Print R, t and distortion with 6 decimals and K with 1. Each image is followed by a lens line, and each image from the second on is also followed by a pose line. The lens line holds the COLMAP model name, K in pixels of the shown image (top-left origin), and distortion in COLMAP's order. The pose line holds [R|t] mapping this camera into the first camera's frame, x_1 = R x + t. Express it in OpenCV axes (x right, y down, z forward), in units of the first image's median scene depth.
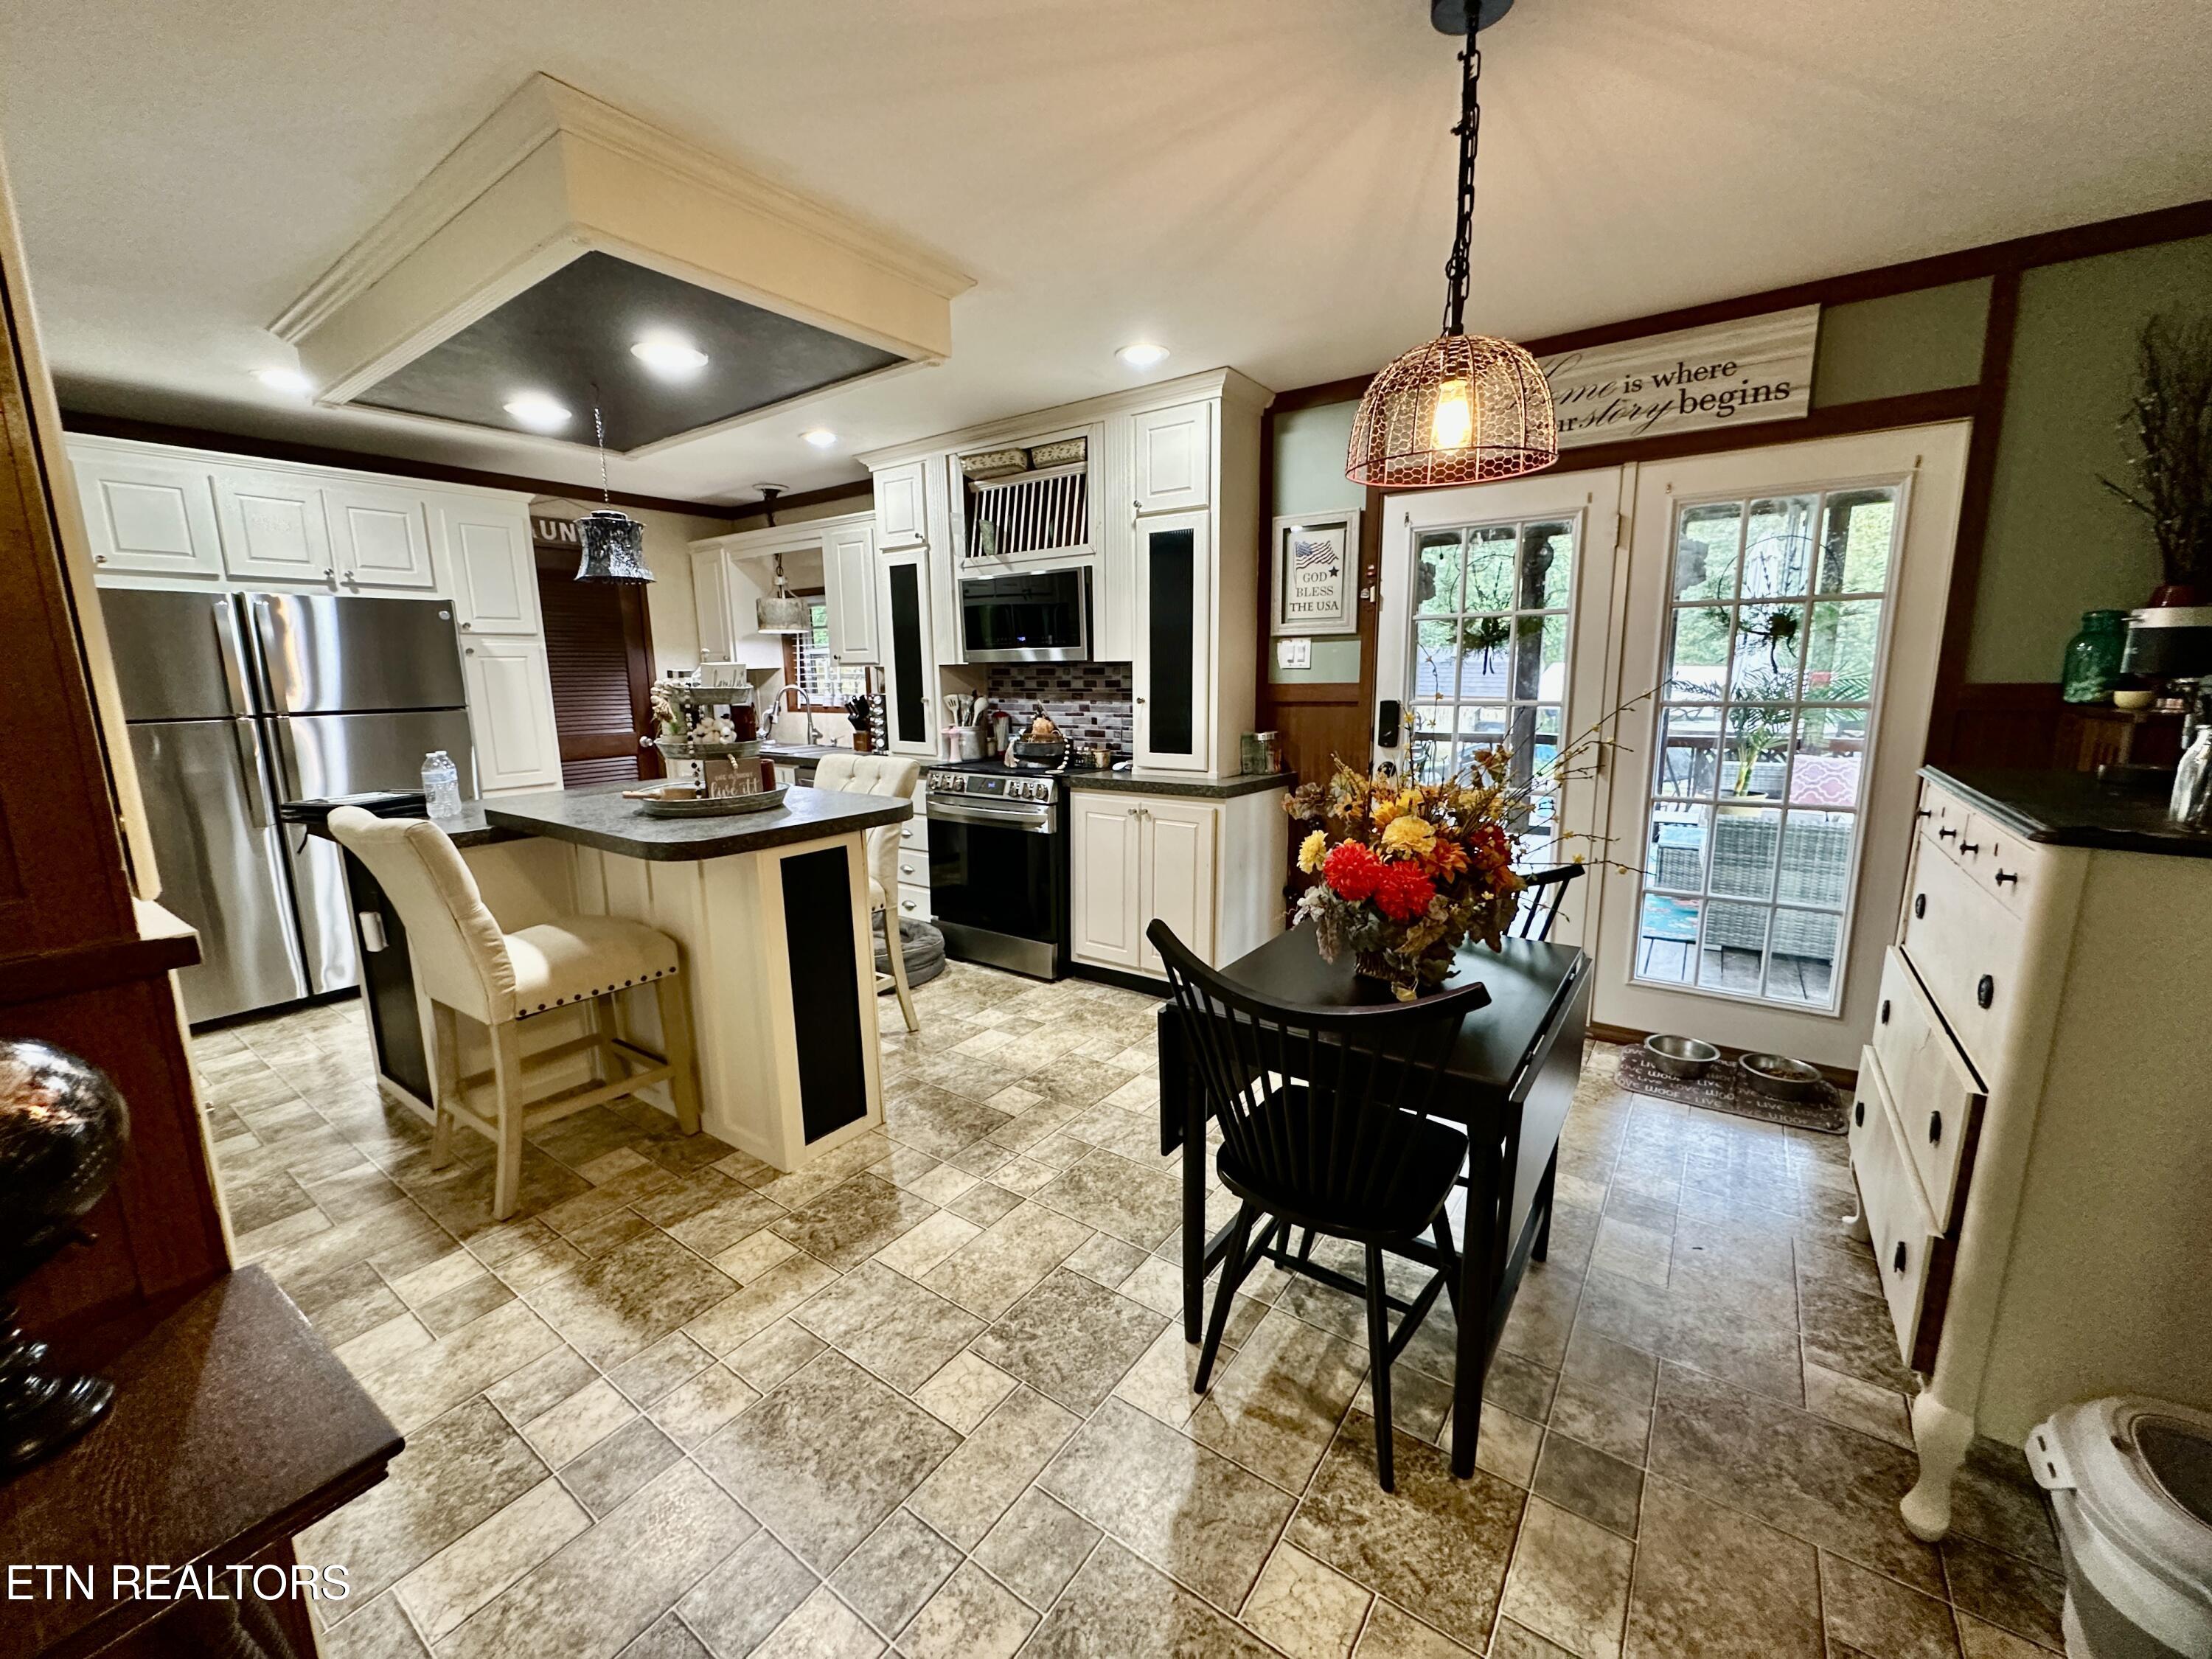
lens RADIAL K [[881.6, 0, 1105.3], [0, 881.6, 824.8], [0, 0, 1]] dist [-0.003518, 0.000601]
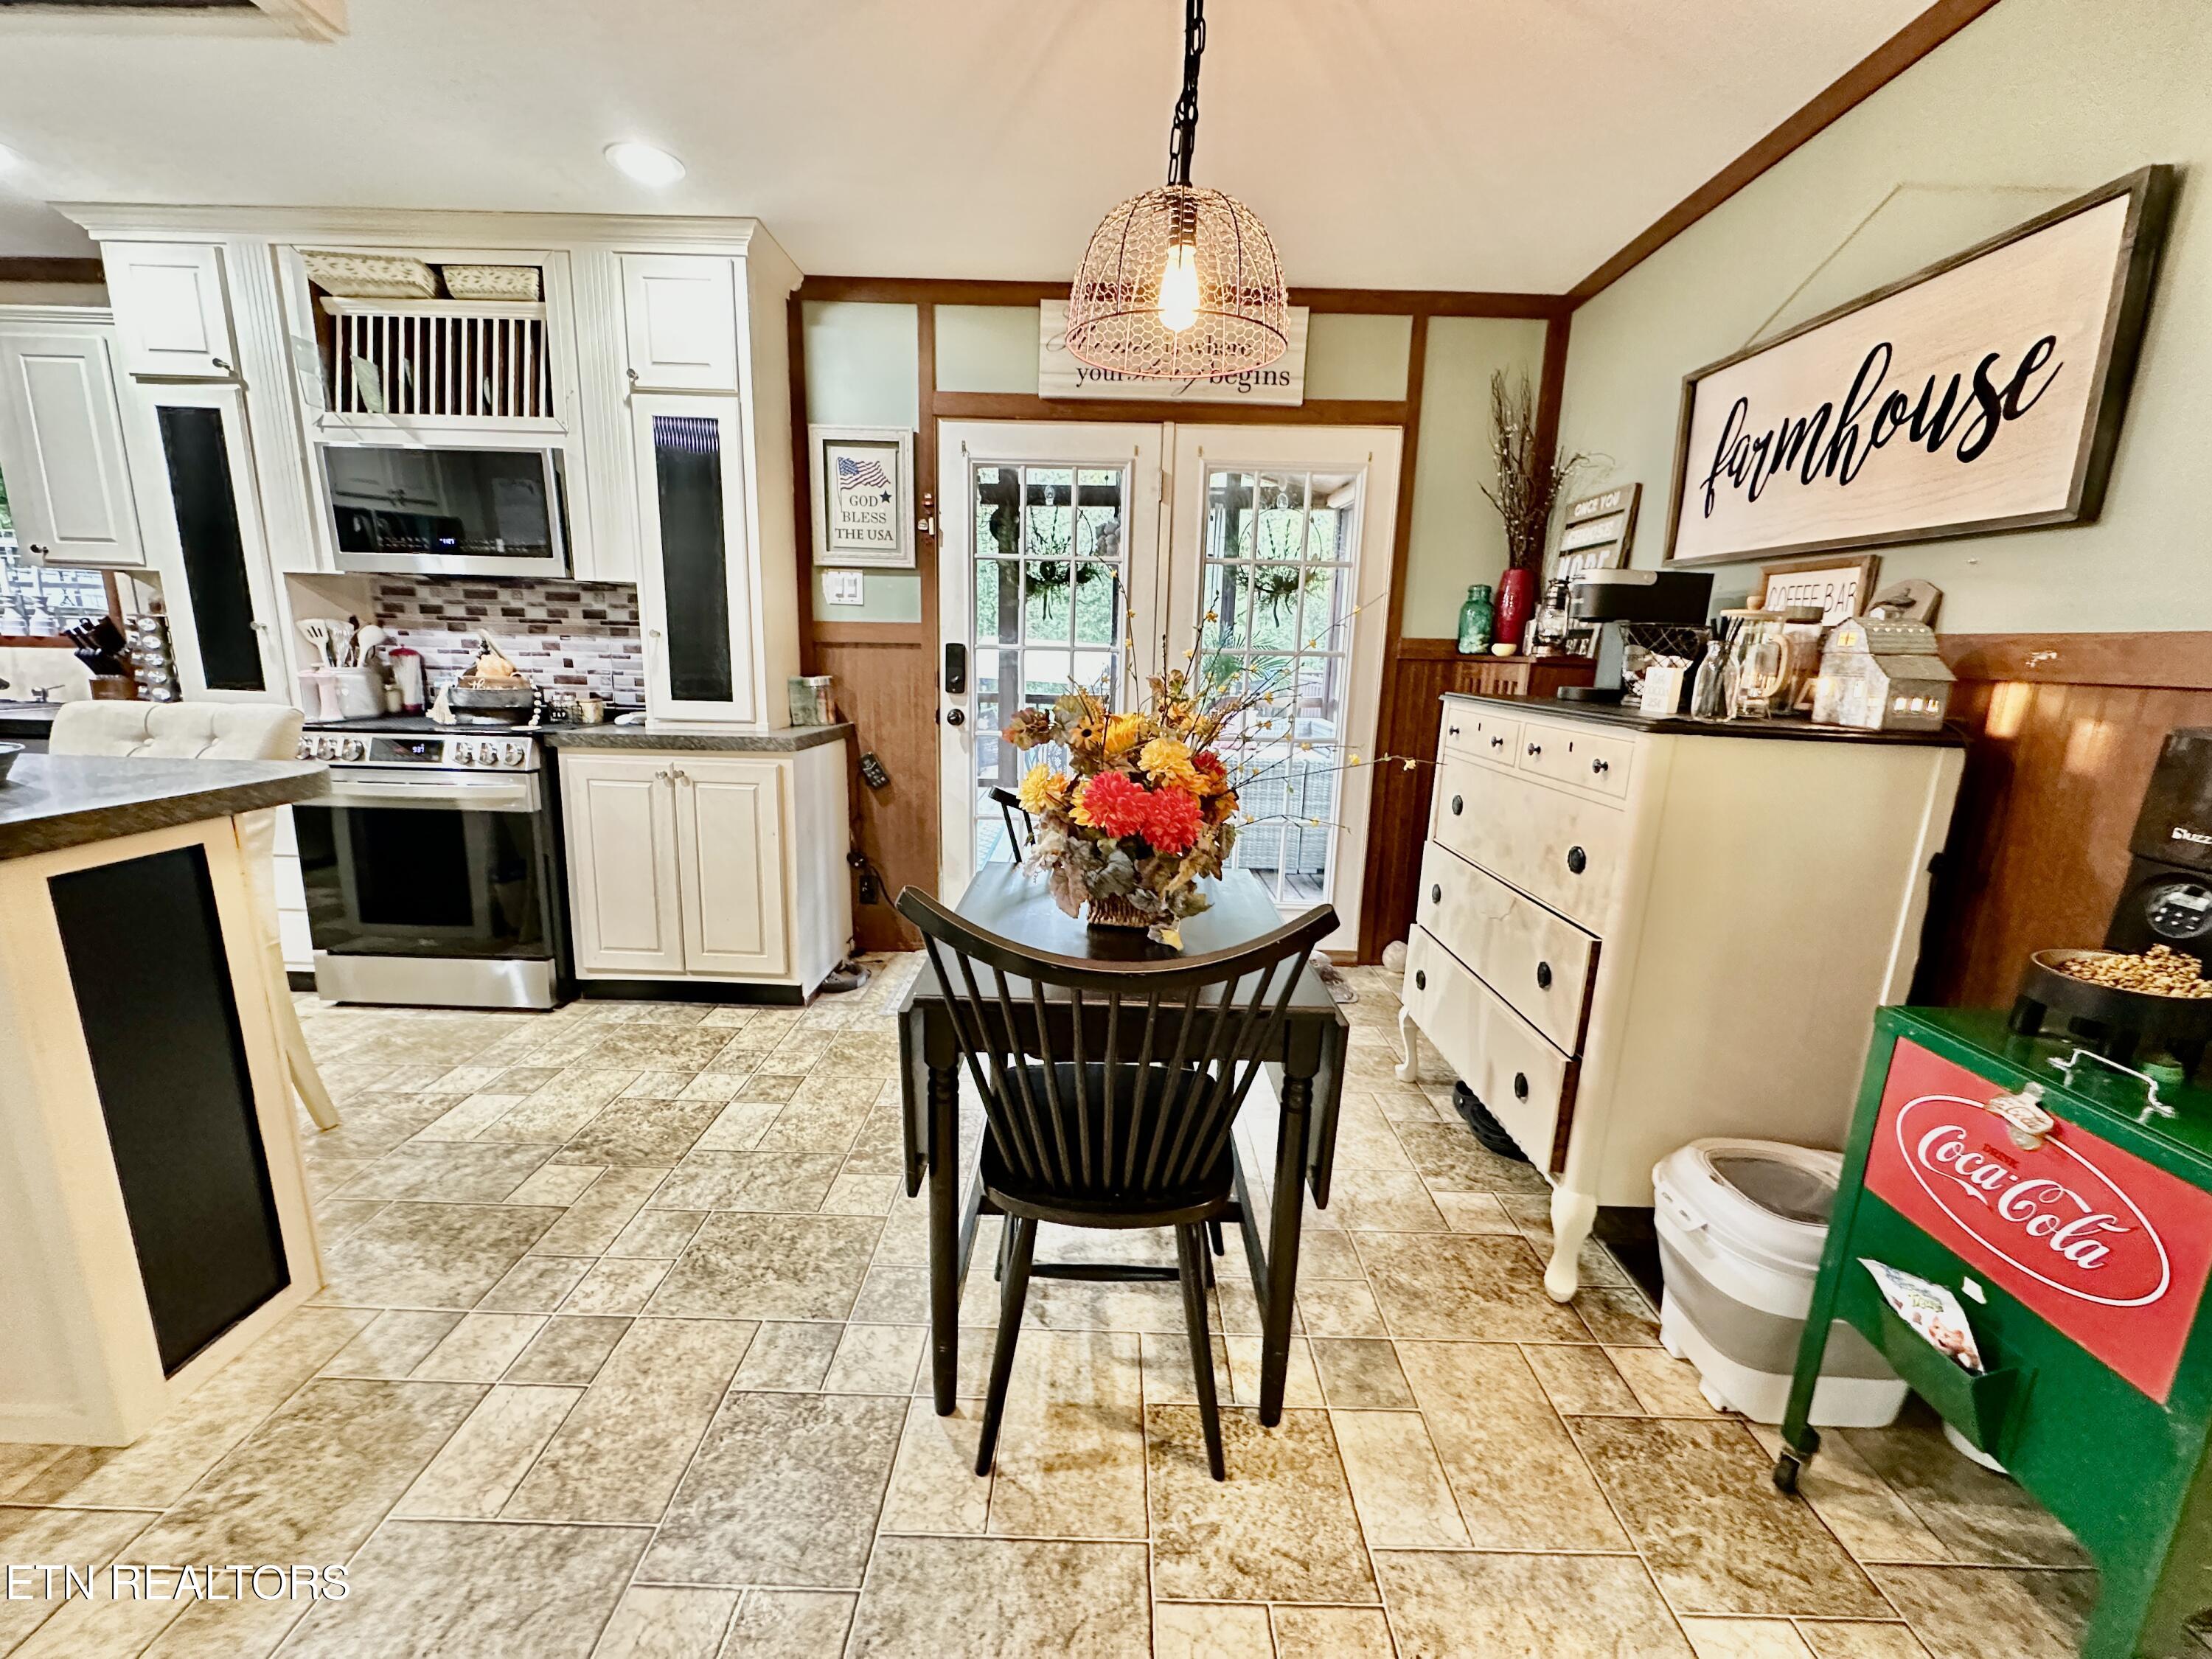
lens RADIAL K [[881.6, 0, 1105.3], [0, 881.6, 824.8], [0, 0, 1]] dist [-0.003518, 0.000601]
pose [[0.816139, -0.080811, 0.572177, -0.093260], [0.062113, 0.996705, 0.052172, 0.011893], [-0.574507, -0.007040, 0.818469, 0.128874]]
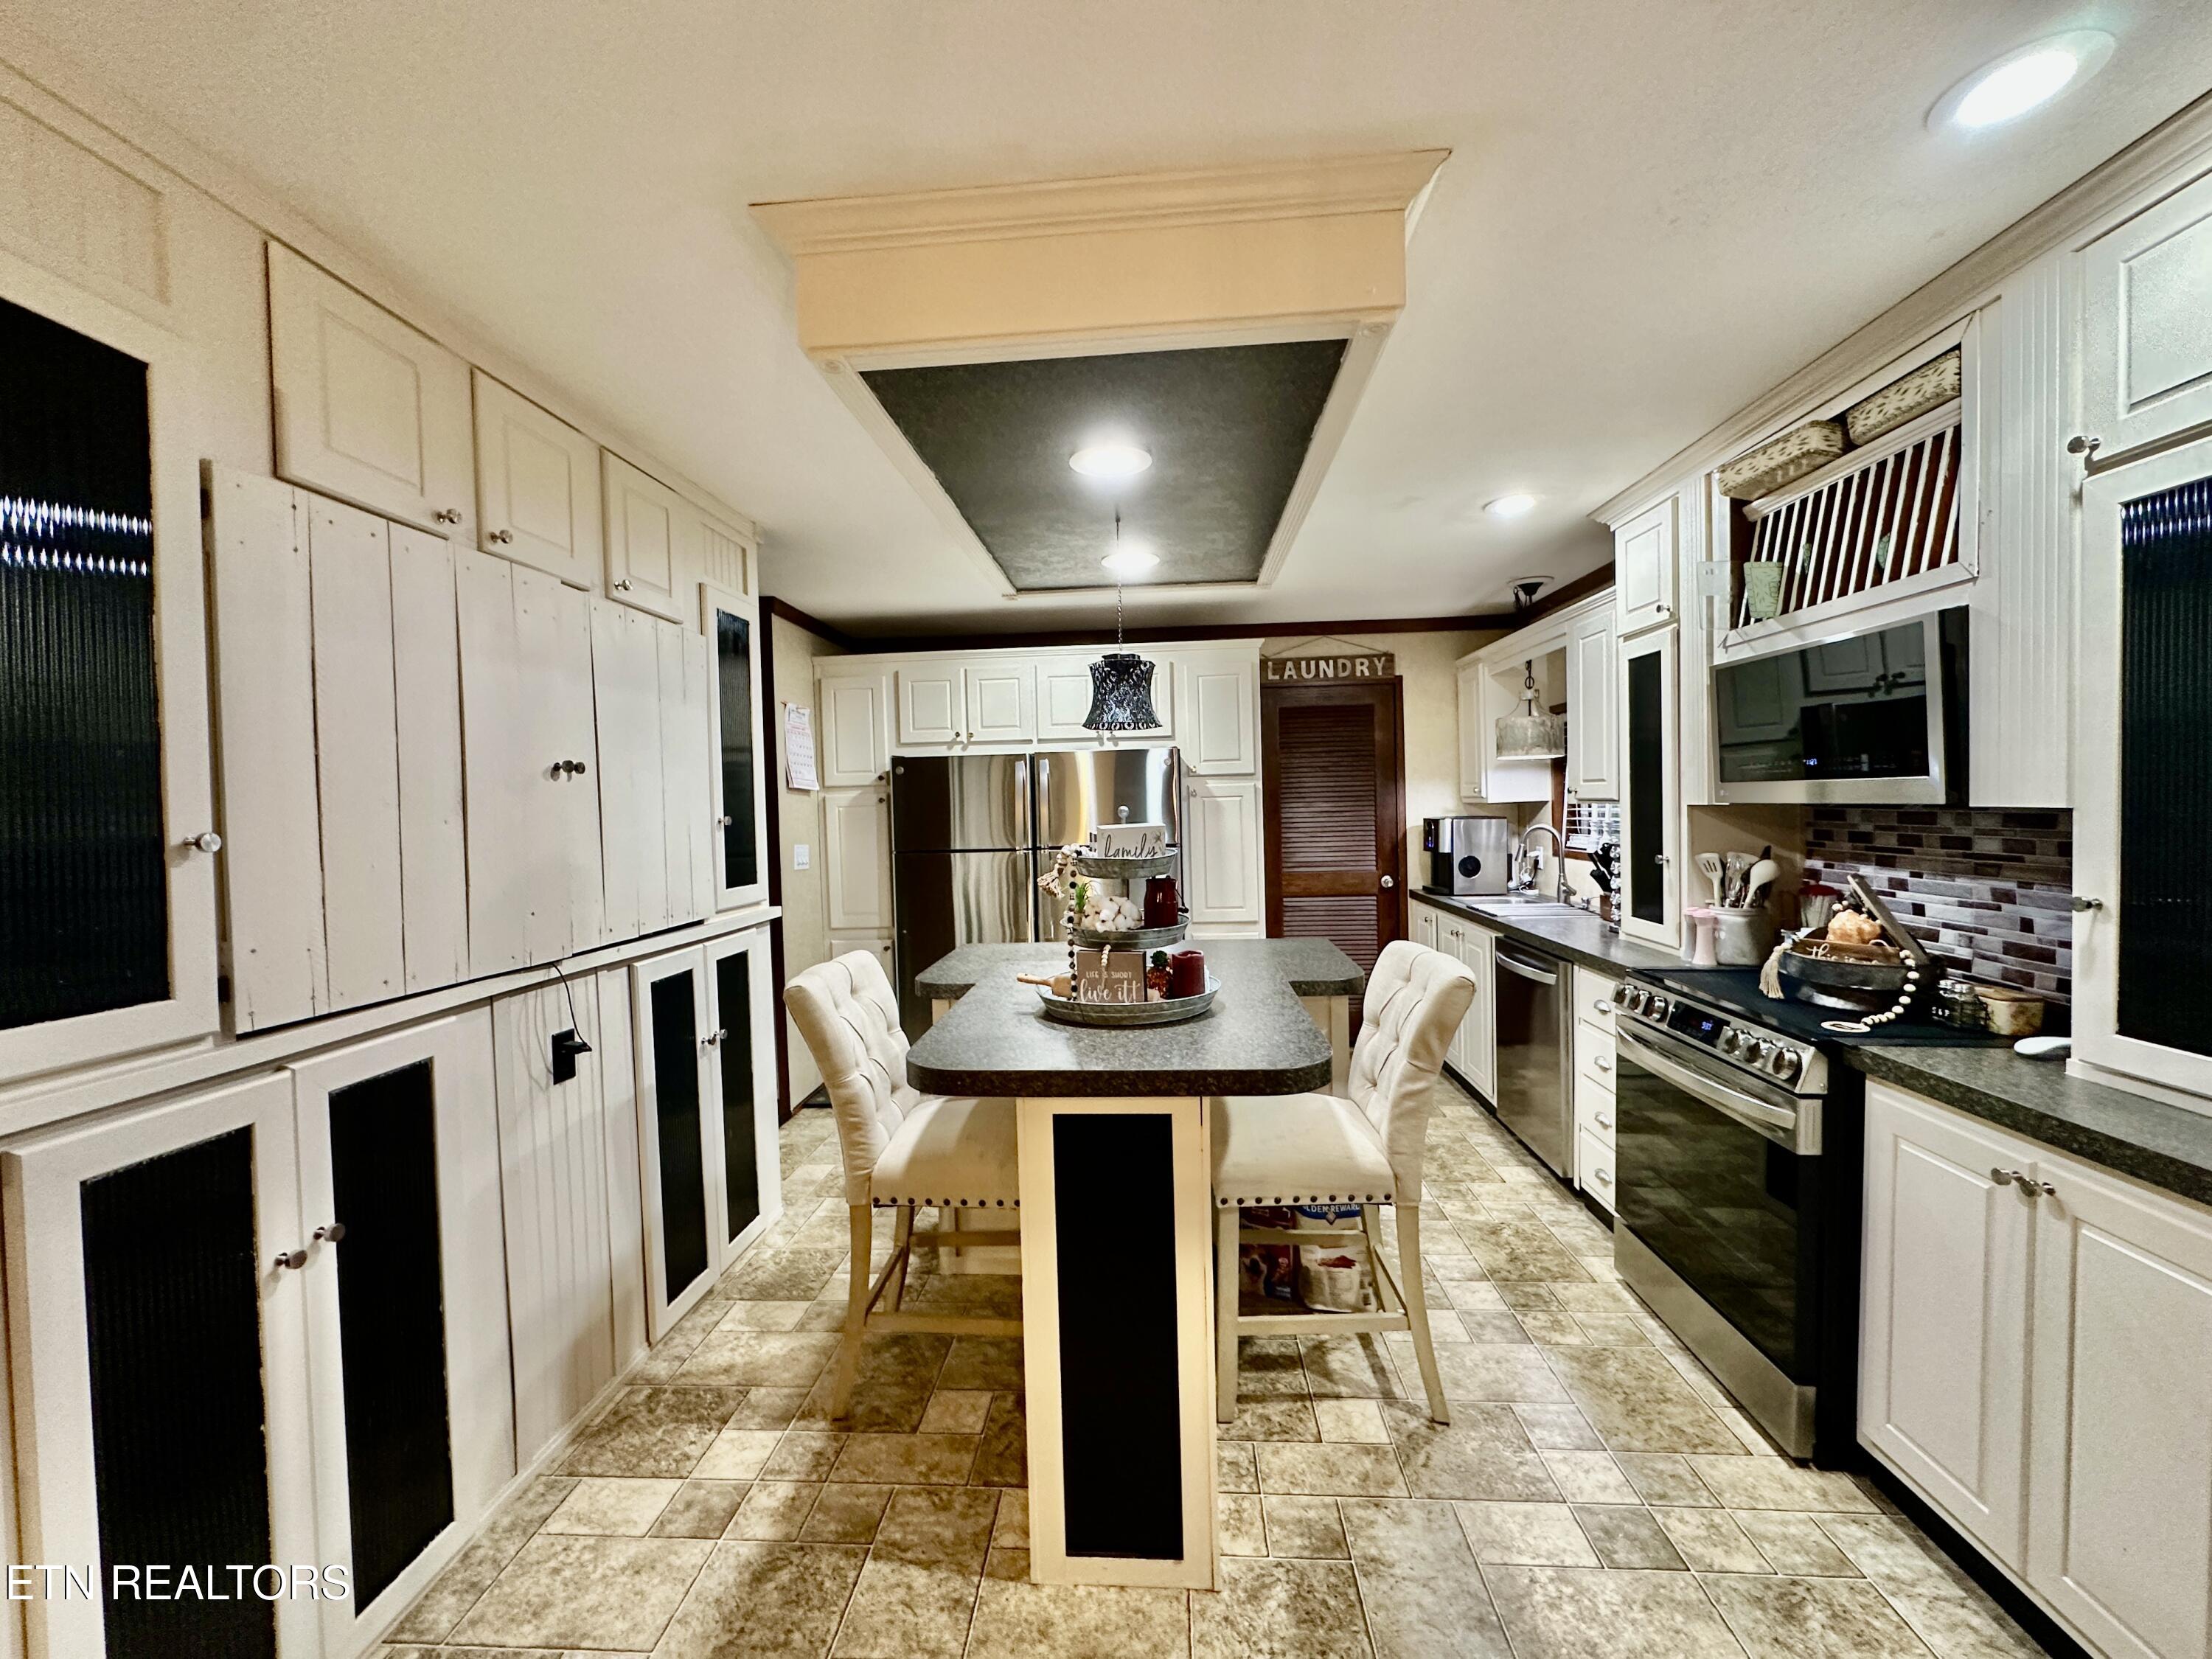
lens RADIAL K [[881.6, 0, 1105.3], [0, 881.6, 824.8], [0, 0, 1]] dist [-0.003518, 0.000601]
pose [[0.528127, 0.022436, -0.848869, 0.143778], [-0.131433, 0.989764, -0.055612, -0.093574], [0.838932, 0.140939, 0.525670, 0.392024]]
